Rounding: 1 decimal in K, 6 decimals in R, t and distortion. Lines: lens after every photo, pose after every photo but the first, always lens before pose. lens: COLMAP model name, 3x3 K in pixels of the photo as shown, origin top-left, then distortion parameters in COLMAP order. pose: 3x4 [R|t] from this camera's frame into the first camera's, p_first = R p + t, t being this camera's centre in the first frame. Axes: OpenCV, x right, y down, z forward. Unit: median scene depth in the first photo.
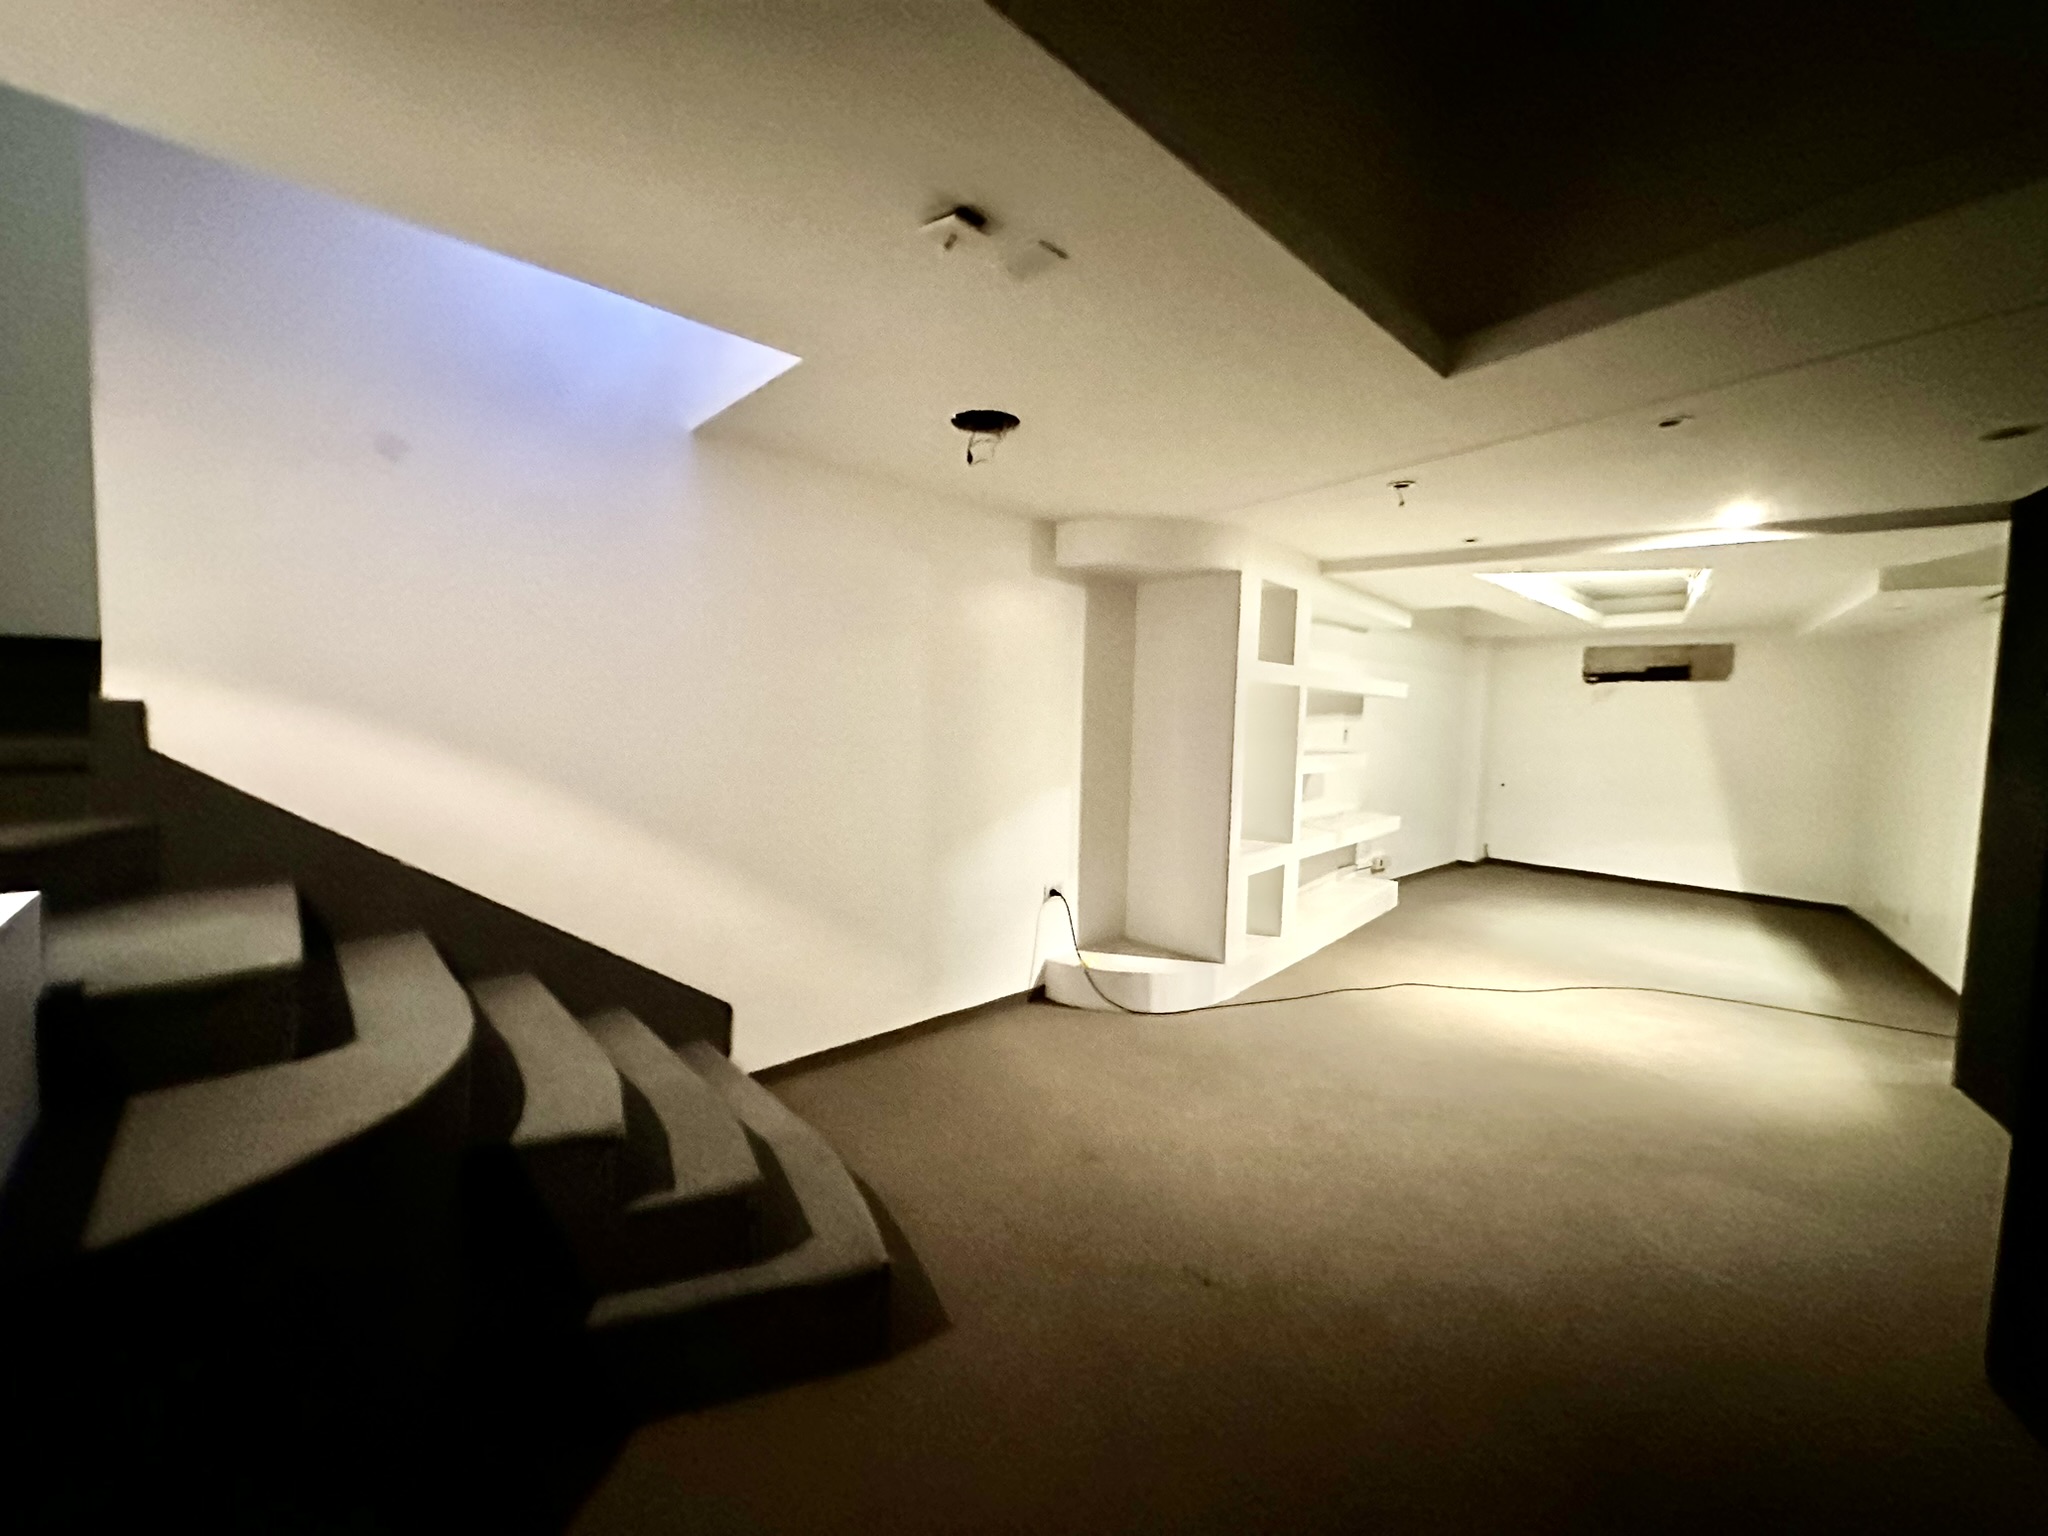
lens RADIAL K [[814.7, 0, 1018.1], [0, 814.7, 764.2], [0, 0, 1]] dist [-0.002200, 0.000083]
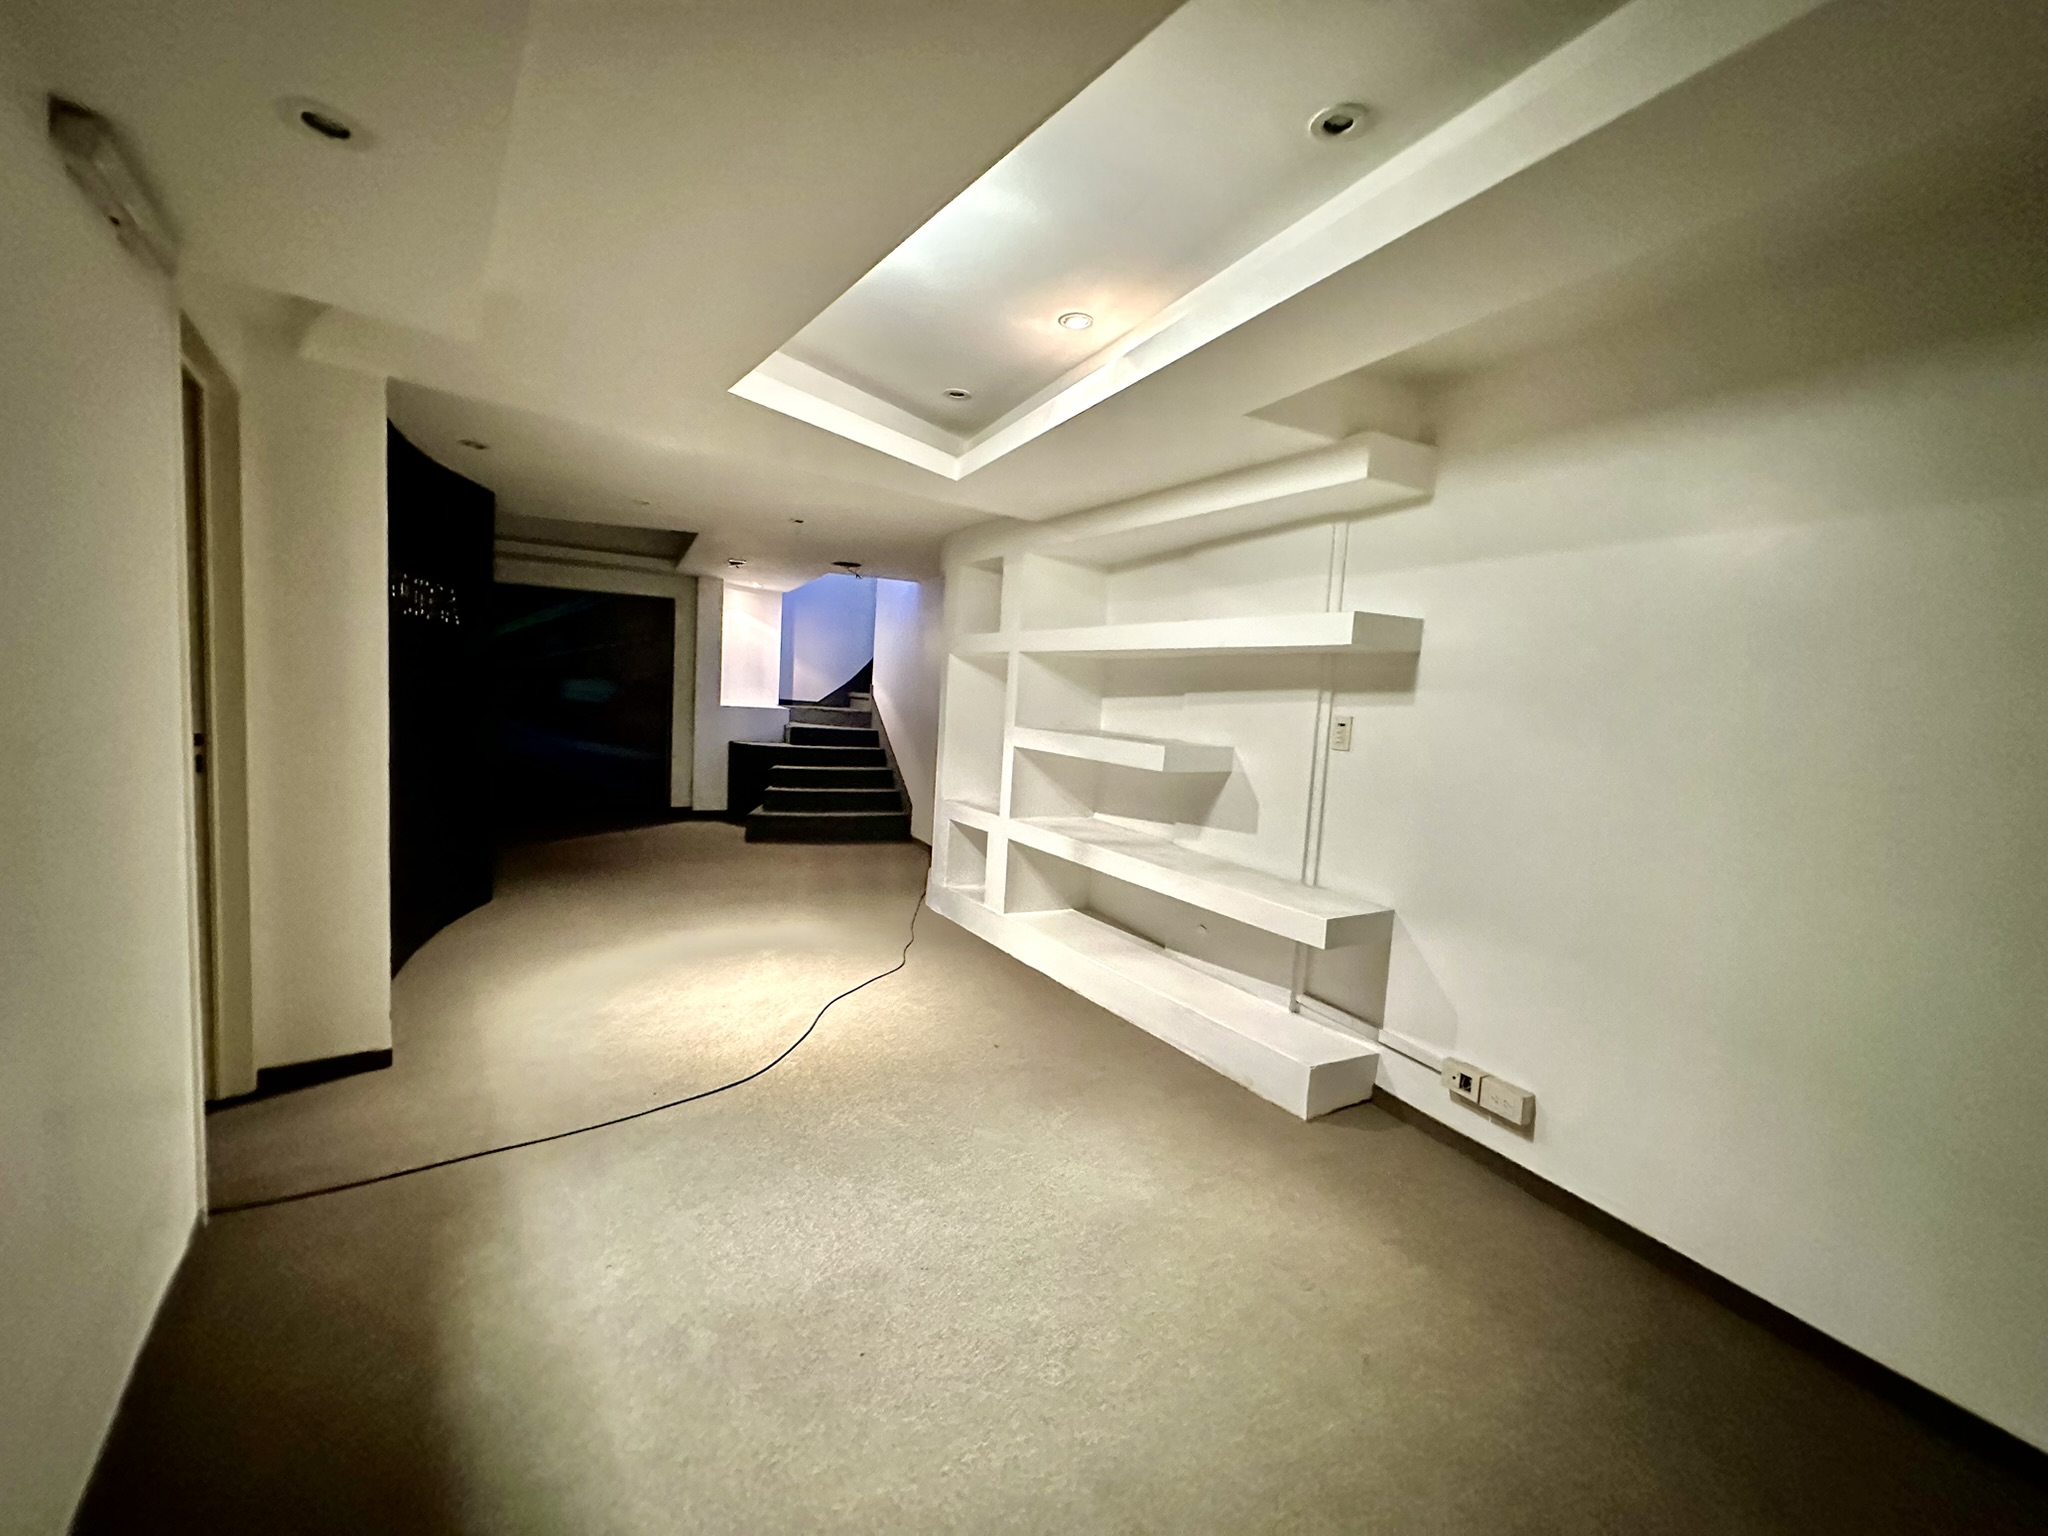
lens RADIAL K [[815.7, 0, 1018.5], [0, 815.7, 765.3], [0, 0, 1]] dist [-0.000314, 0.000000]
pose [[-0.286307, 0.038802, -0.957352, 0.898392], [-0.127906, 0.988689, 0.078323, -0.029005], [0.949562, 0.144875, -0.278106, 0.922468]]
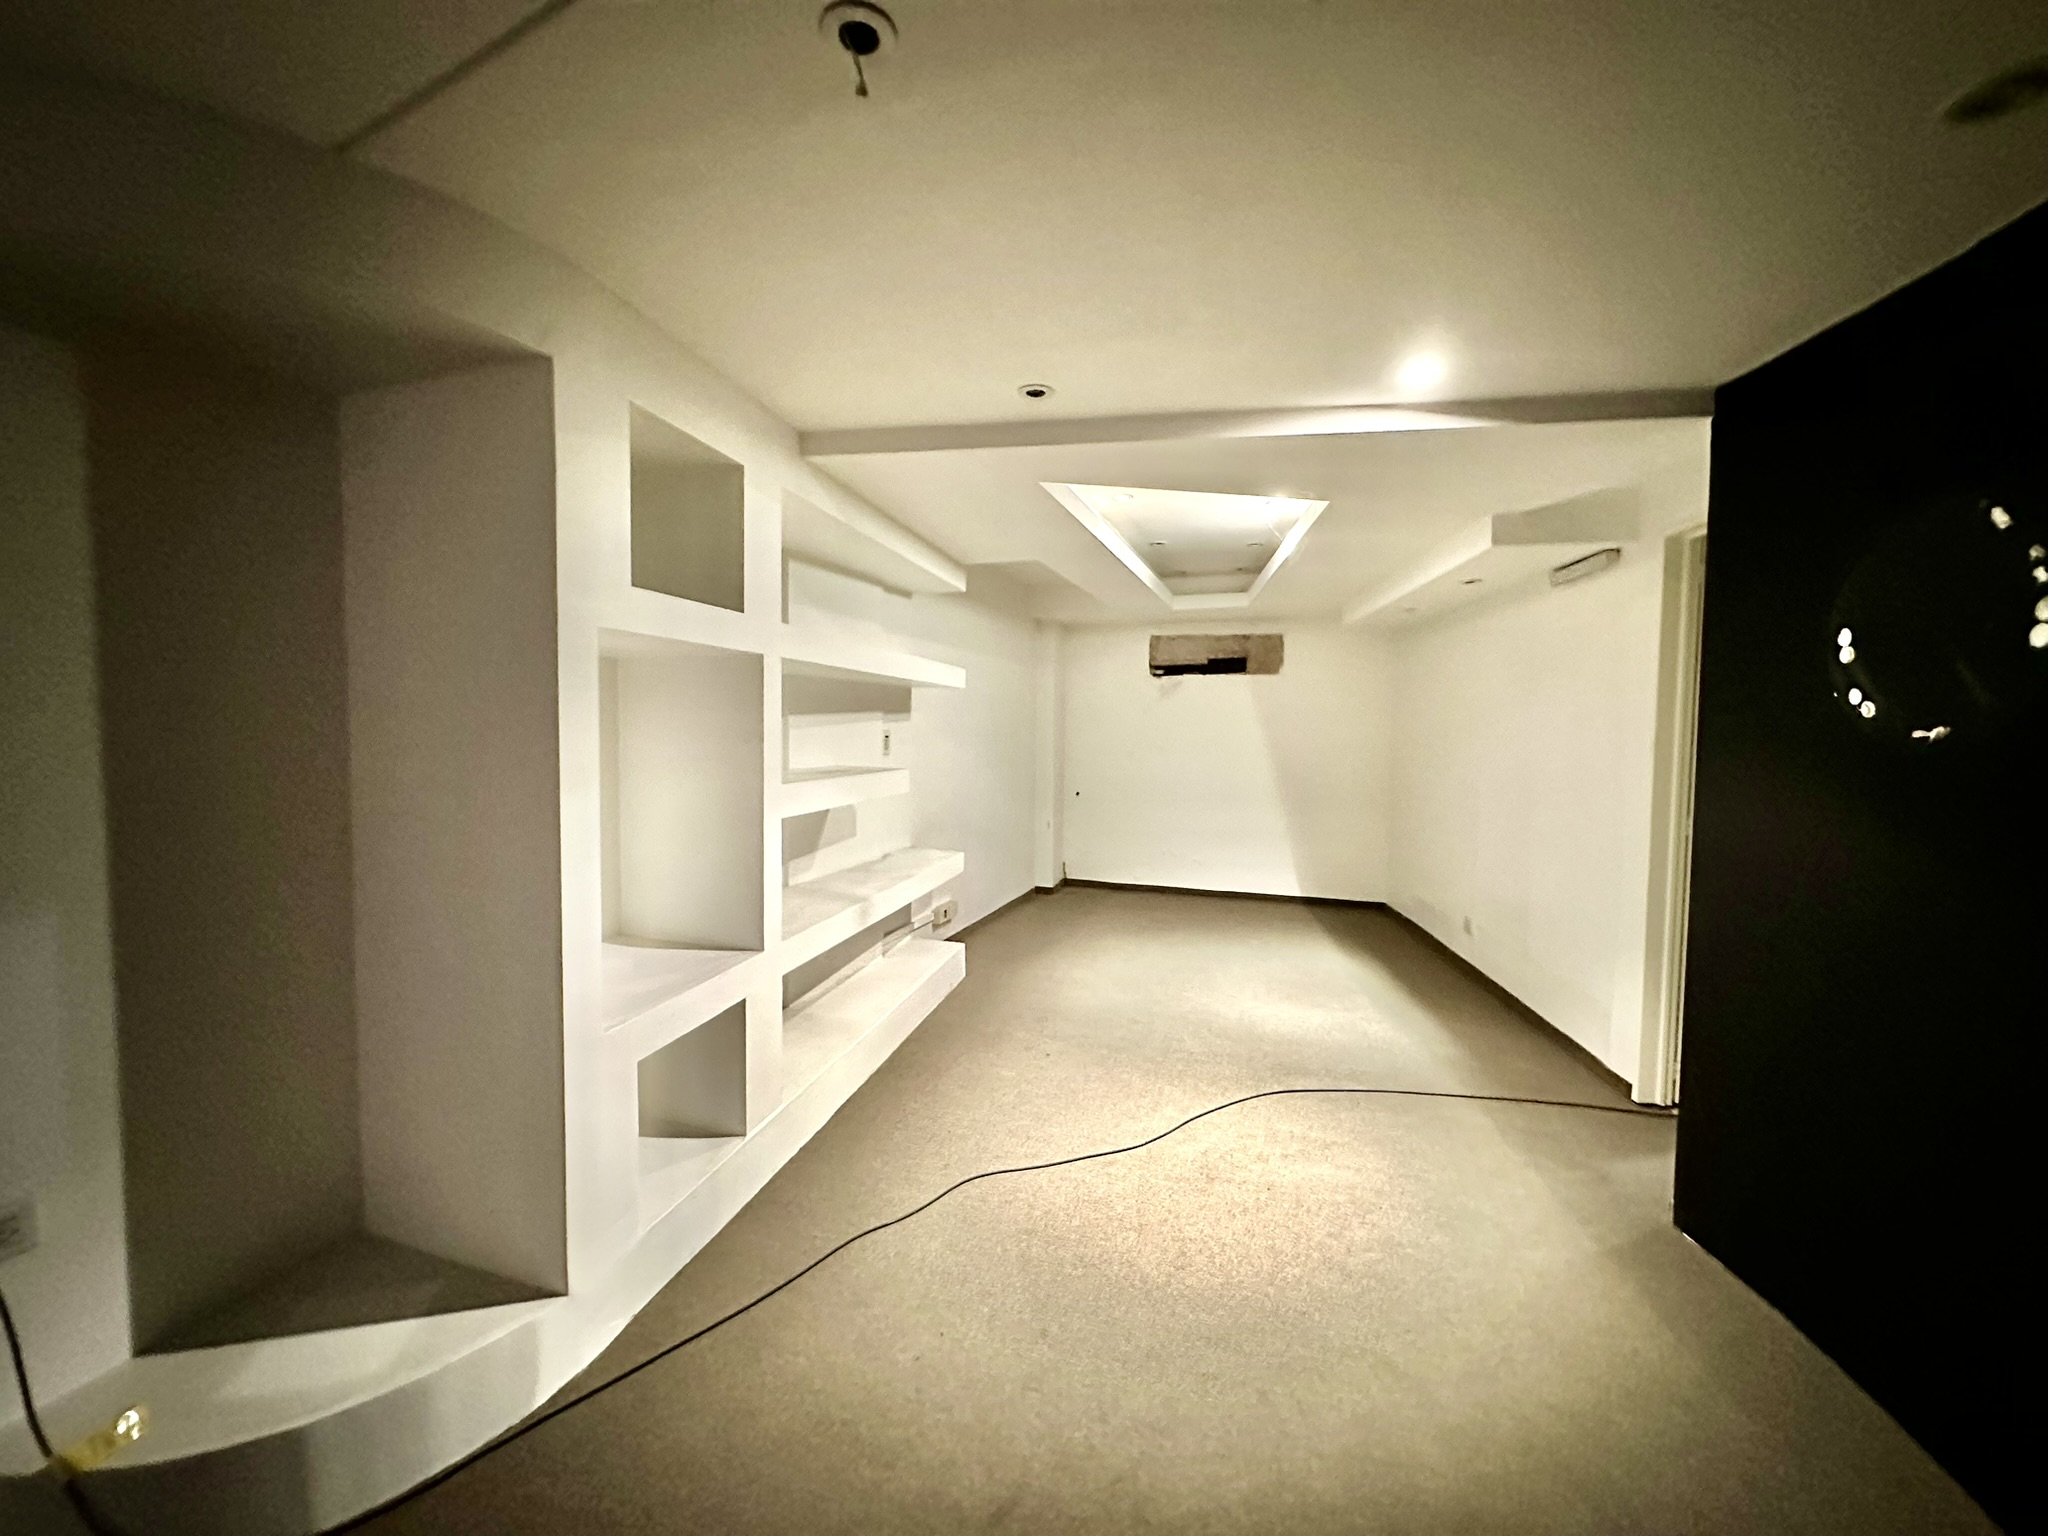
lens RADIAL K [[814.7, 0, 1018.1], [0, 814.7, 764.2], [0, 0, 1]] dist [-0.002200, 0.000083]
pose [[0.885915, -0.039162, 0.462191, 0.174544], [0.042949, 0.999075, 0.002330, -0.013668], [-0.461854, 0.017786, 0.886777, 0.323859]]
